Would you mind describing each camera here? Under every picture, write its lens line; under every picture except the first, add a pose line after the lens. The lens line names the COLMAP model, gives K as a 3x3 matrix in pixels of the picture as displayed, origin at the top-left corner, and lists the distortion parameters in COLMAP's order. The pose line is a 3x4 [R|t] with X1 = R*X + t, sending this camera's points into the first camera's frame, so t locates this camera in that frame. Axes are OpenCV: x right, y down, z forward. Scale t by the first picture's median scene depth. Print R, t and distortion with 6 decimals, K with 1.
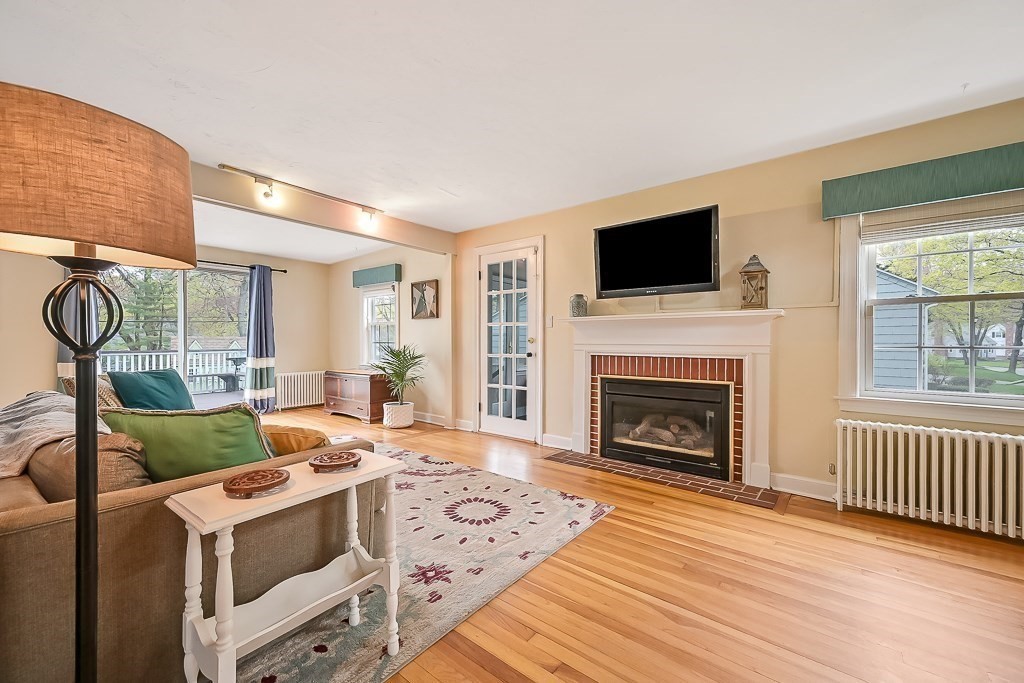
lens RADIAL K [[411.1, 0, 505.5], [0, 411.1, 339.2], [0, 0, 1]] dist [0.007864, -0.000494]
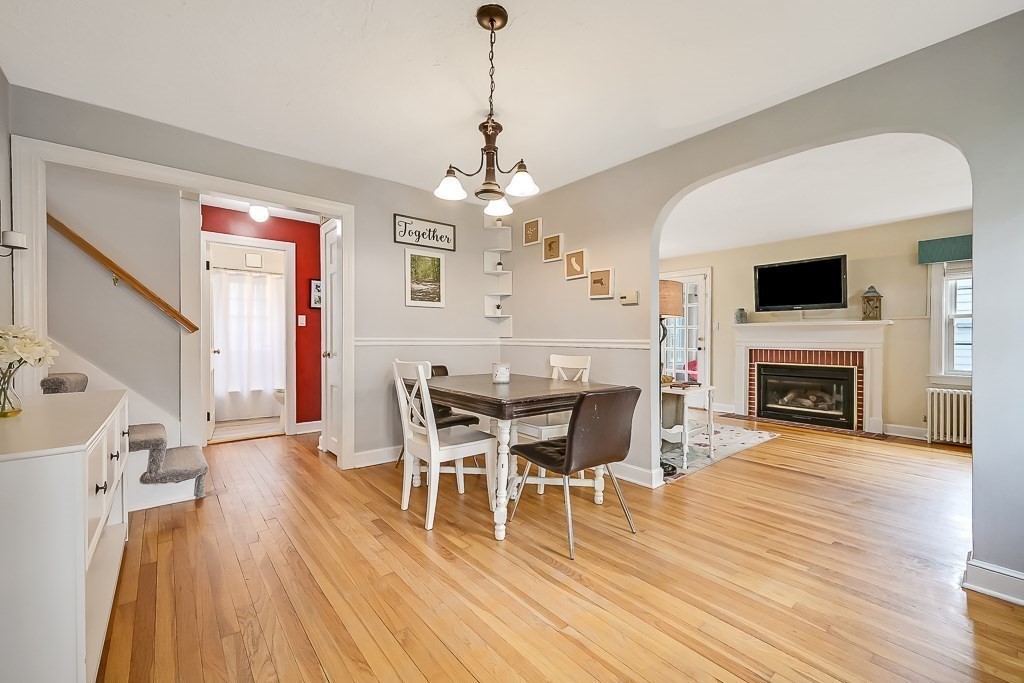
lens RADIAL K [[411.1, 0, 531.5], [0, 411.1, 335.4], [0, 0, 1]] dist [0.007864, -0.000494]
pose [[0.987274, 0.002953, -0.159003, -0.382986], [-0.003407, 0.999991, -0.002586, -0.005152], [0.158993, 0.003095, 0.987275, -0.683991]]
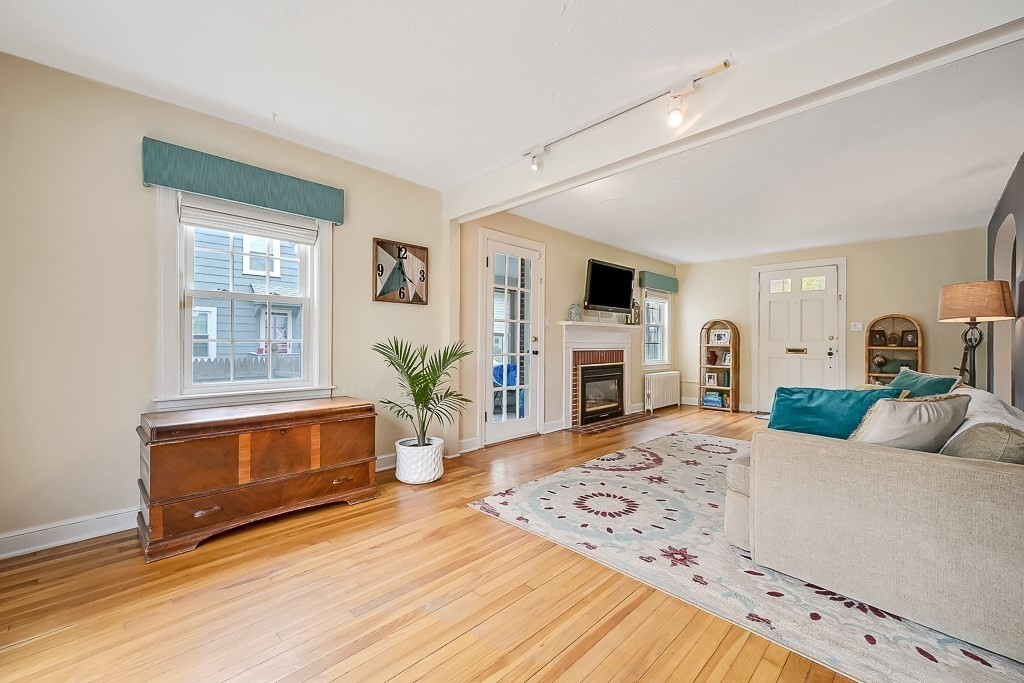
lens RADIAL K [[411.1, 0, 523.0], [0, 411.1, 346.4], [0, 0, 1]] dist [0.007864, -0.000494]
pose [[0.093832, -0.011465, 0.995522, -1.283196], [-0.009088, 0.999882, 0.012372, 0.010341], [-0.995547, -0.010208, 0.093716, 1.200176]]
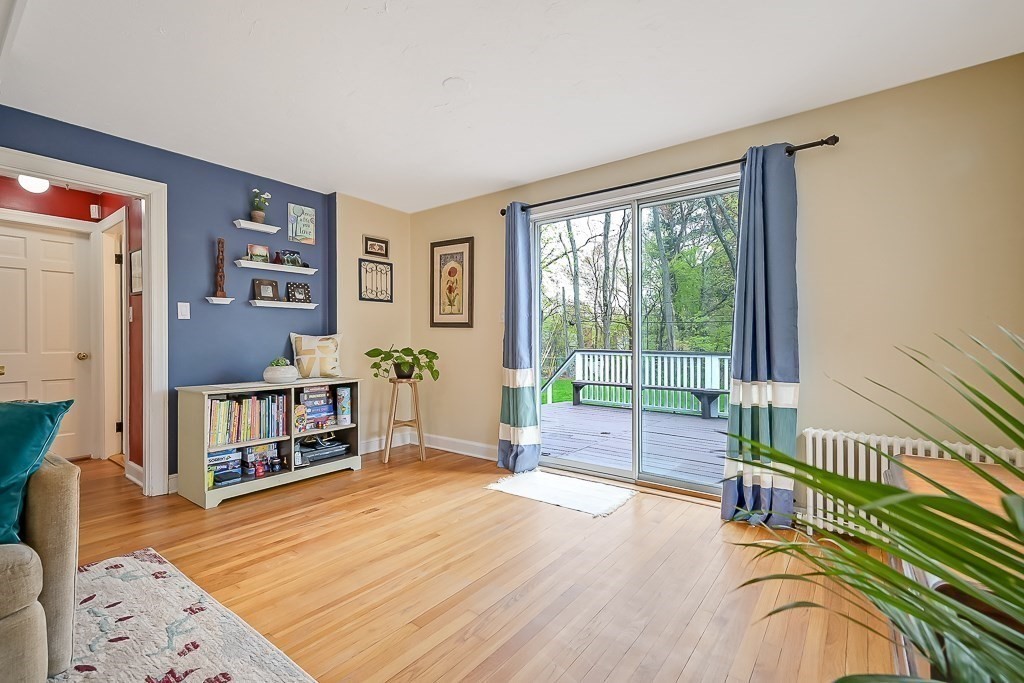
lens RADIAL K [[452.1, 0, 515.7], [0, 452.1, 342.2], [0, 0, 1]] dist [0.005202, 0.000240]
pose [[0.017565, 0.005970, -0.999828, -0.281351], [0.001951, 0.999980, 0.006005, 0.008127], [0.999844, -0.002056, 0.017553, 1.338393]]
